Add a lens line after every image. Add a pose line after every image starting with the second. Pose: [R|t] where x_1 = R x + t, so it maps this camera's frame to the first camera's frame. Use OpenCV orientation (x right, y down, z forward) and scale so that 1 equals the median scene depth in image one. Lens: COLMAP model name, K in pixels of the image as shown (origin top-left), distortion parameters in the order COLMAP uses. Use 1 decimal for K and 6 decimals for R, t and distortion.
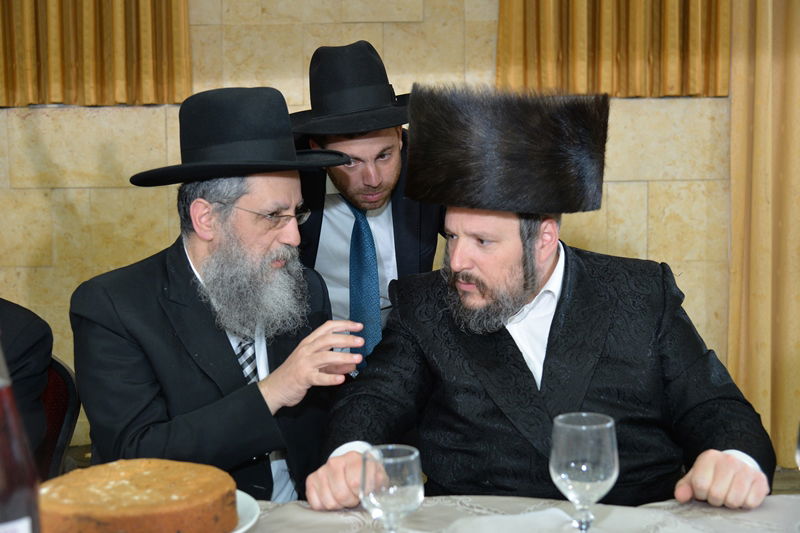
lens RADIAL K [[1109.1, 0, 394.4], [0, 1109.1, 268.1], [0, 0, 1]] dist [0.011431, 0.000000]
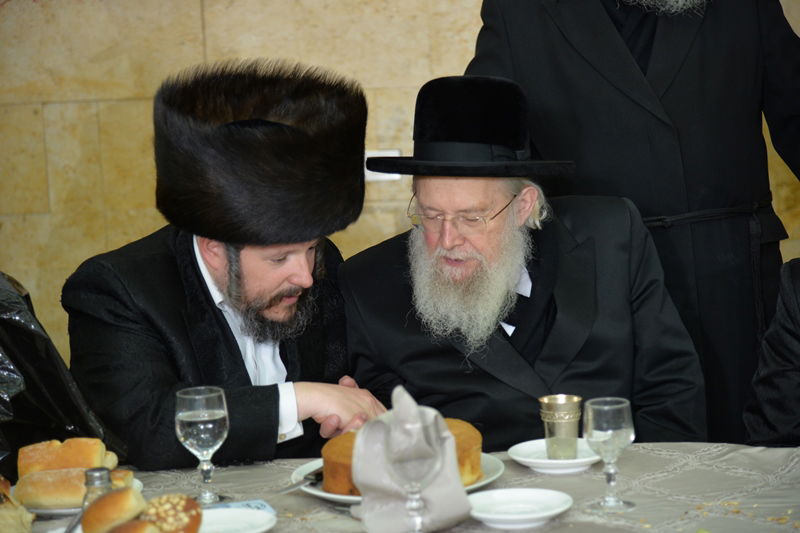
lens RADIAL K [[2246.2, 0, 400.1], [0, 2246.2, 268.4], [0, 0, 1]] dist [0.041394, 0.000000]
pose [[0.999204, -0.032842, -0.022640, -0.052326], [0.033968, 0.998105, 0.051308, -0.032519], [0.020912, -0.052036, 0.998426, -0.435652]]
